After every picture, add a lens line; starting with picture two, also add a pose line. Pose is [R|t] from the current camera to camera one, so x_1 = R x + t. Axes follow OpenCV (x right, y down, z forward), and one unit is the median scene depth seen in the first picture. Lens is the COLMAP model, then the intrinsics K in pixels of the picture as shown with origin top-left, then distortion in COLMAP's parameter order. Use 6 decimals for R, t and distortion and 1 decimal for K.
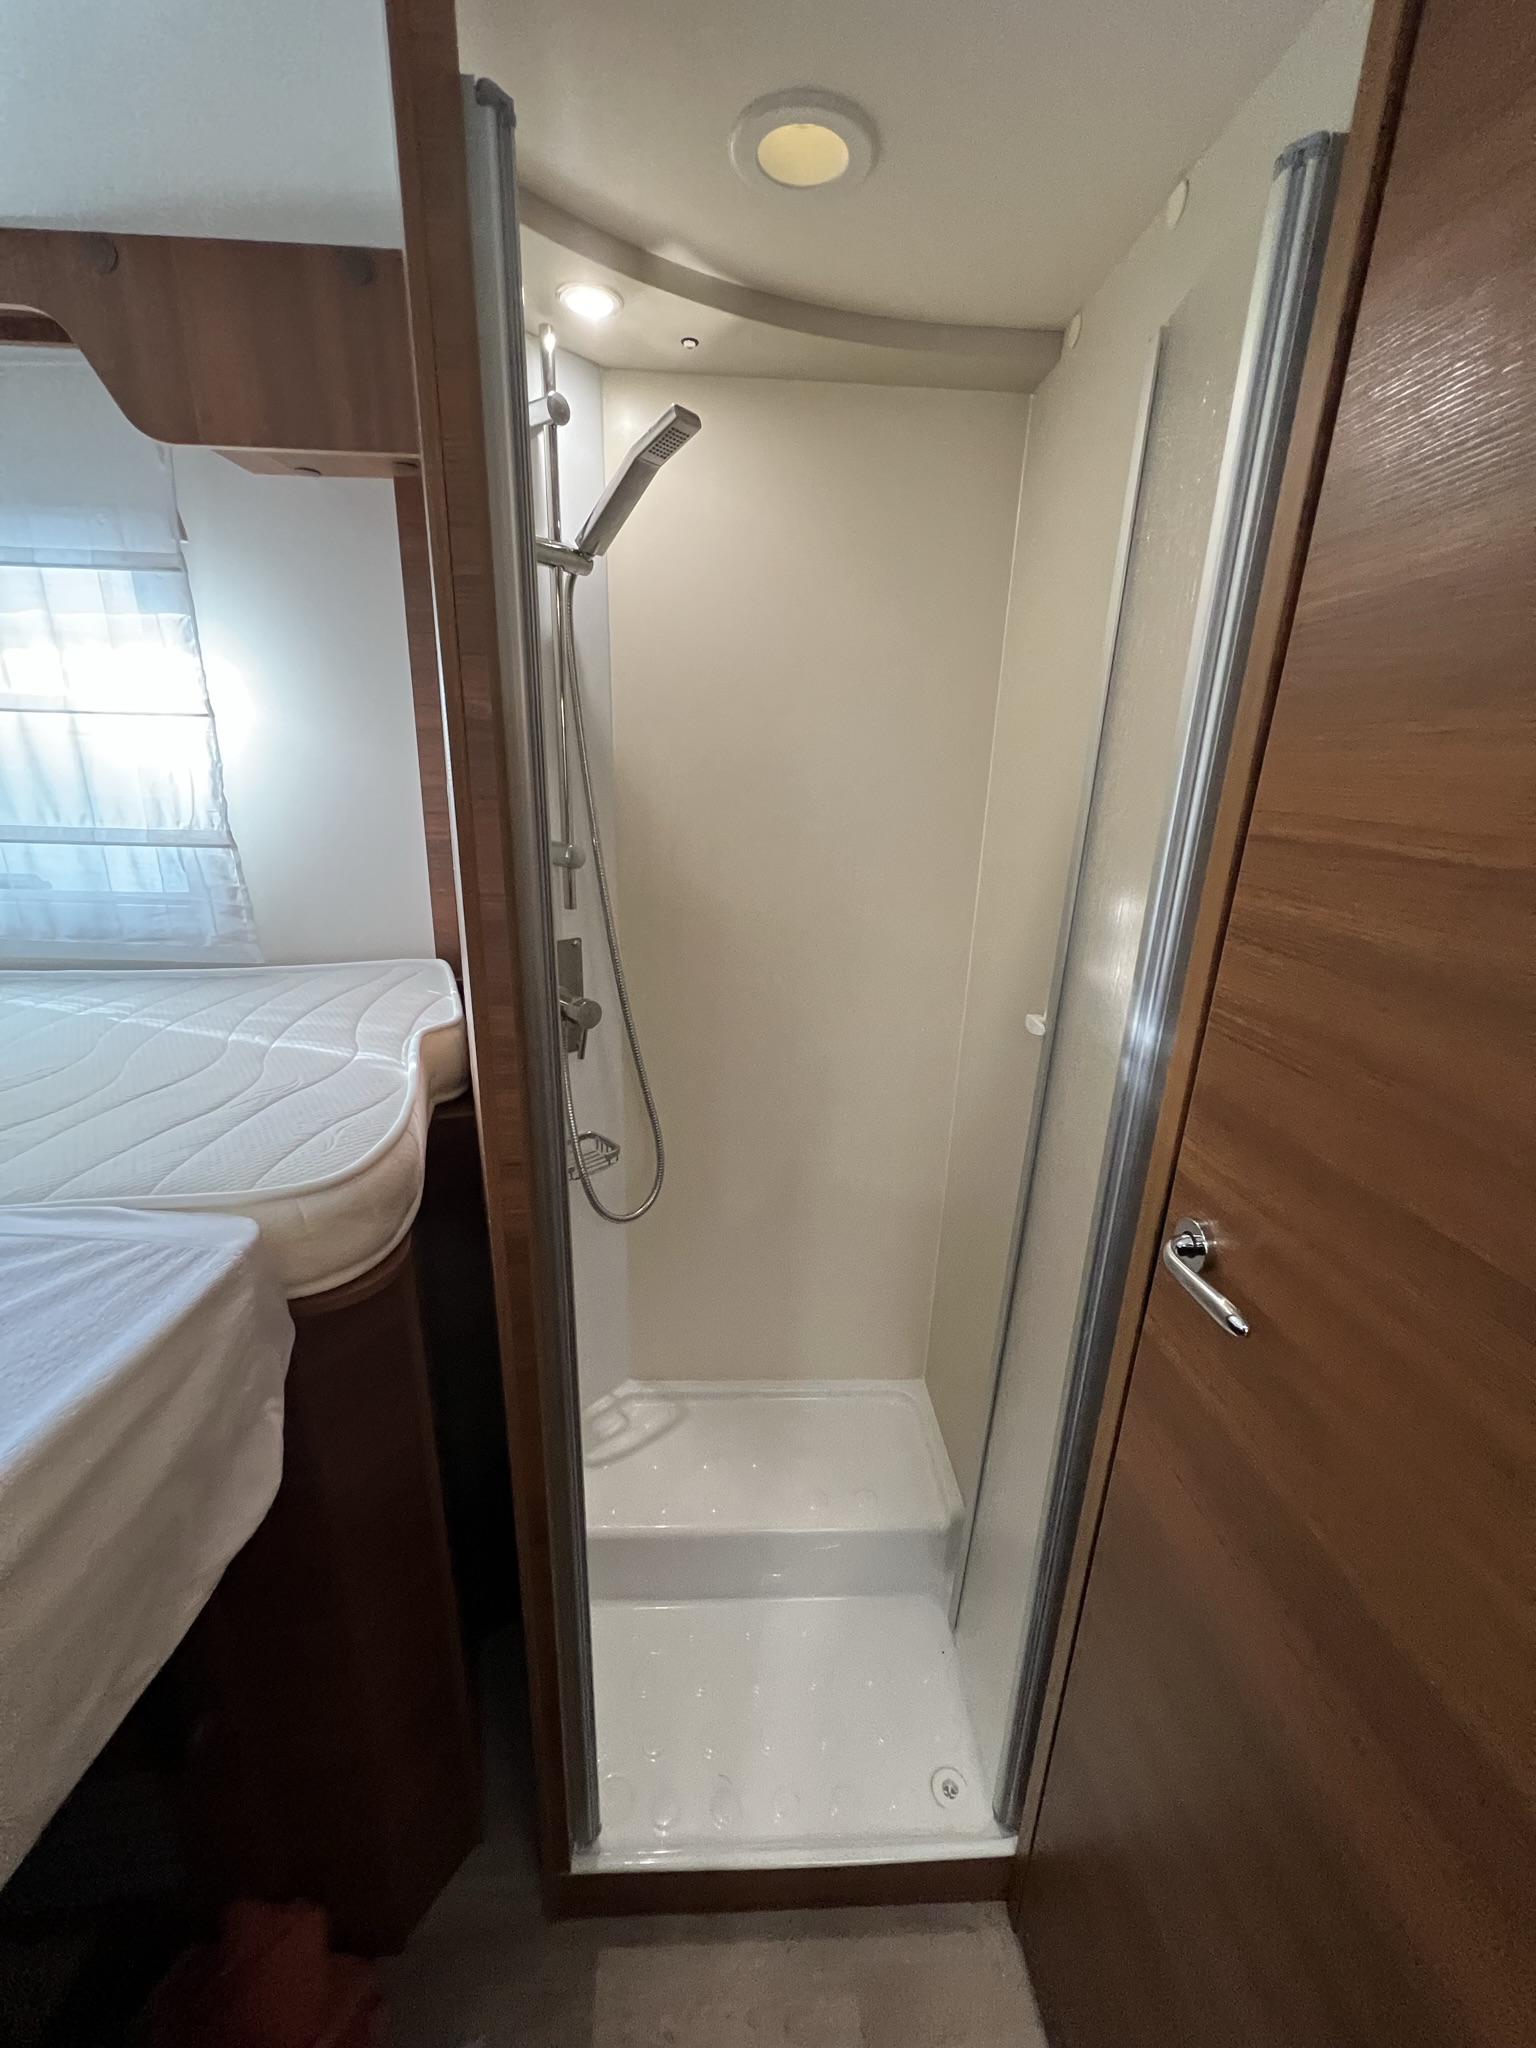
lens RADIAL K [[831.2, 0, 768.0], [0, 831.2, 1024.0], [0, 0, 1]] dist [-0.013339, 0.009947]
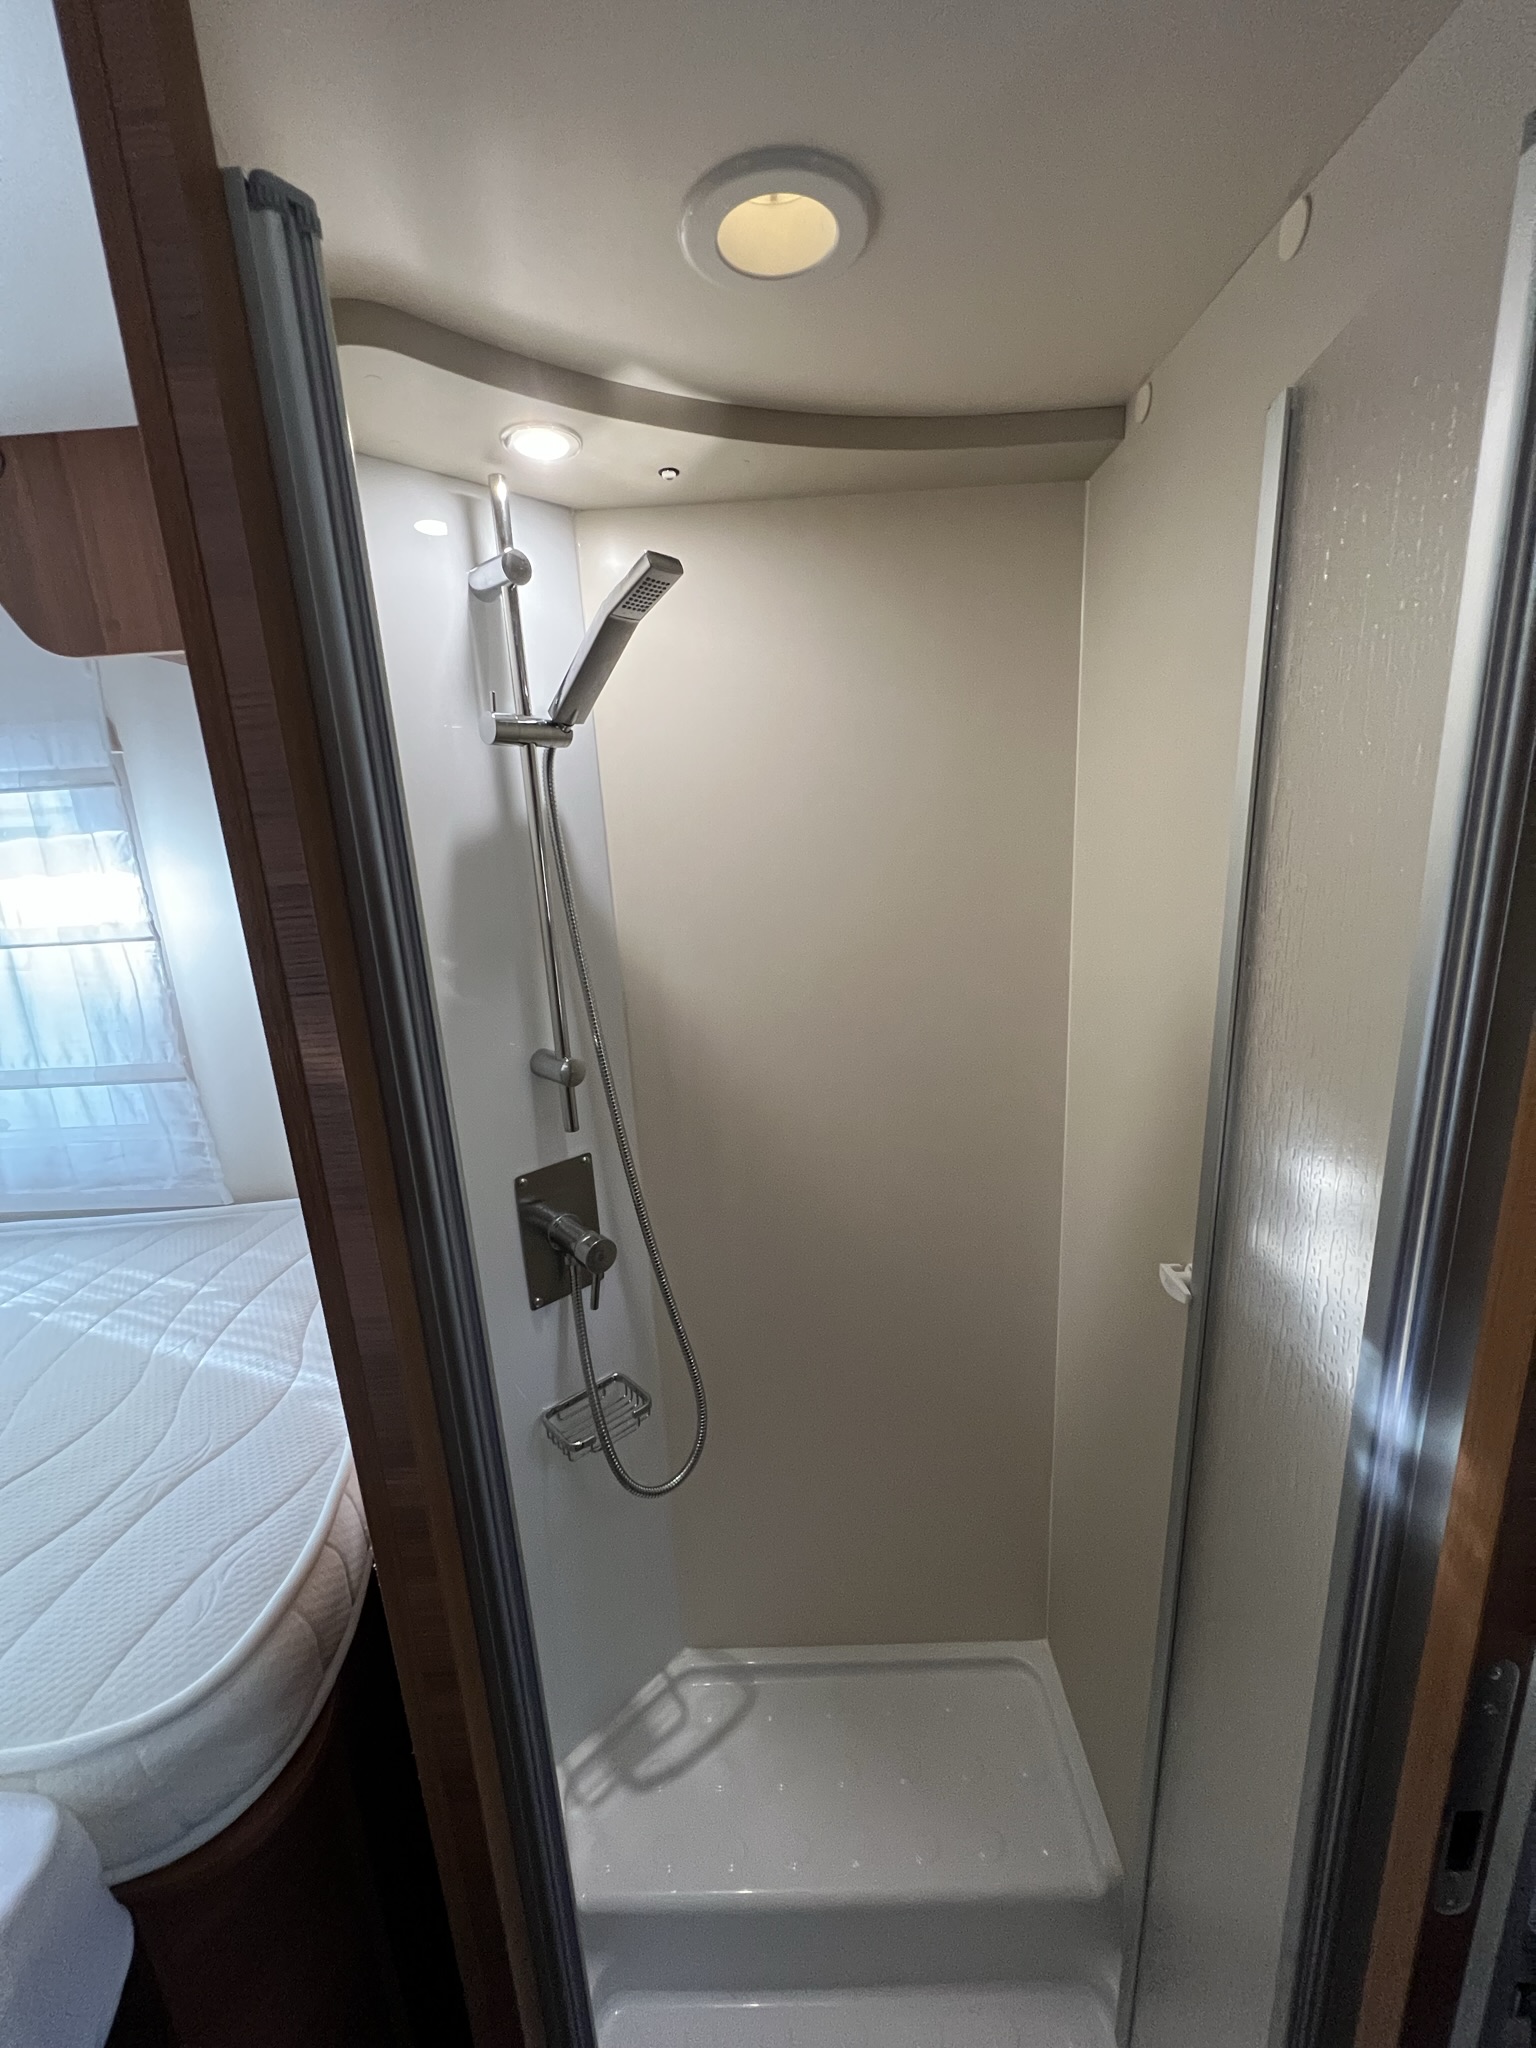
lens RADIAL K [[831.2, 0, 768.0], [0, 831.2, 1024.0], [0, 0, 1]] dist [-0.013339, 0.009947]
pose [[0.994886, -0.067023, -0.075560, 0.028727], [0.061273, 0.995222, -0.076017, -0.189071], [0.080294, 0.070998, 0.994239, 0.205166]]
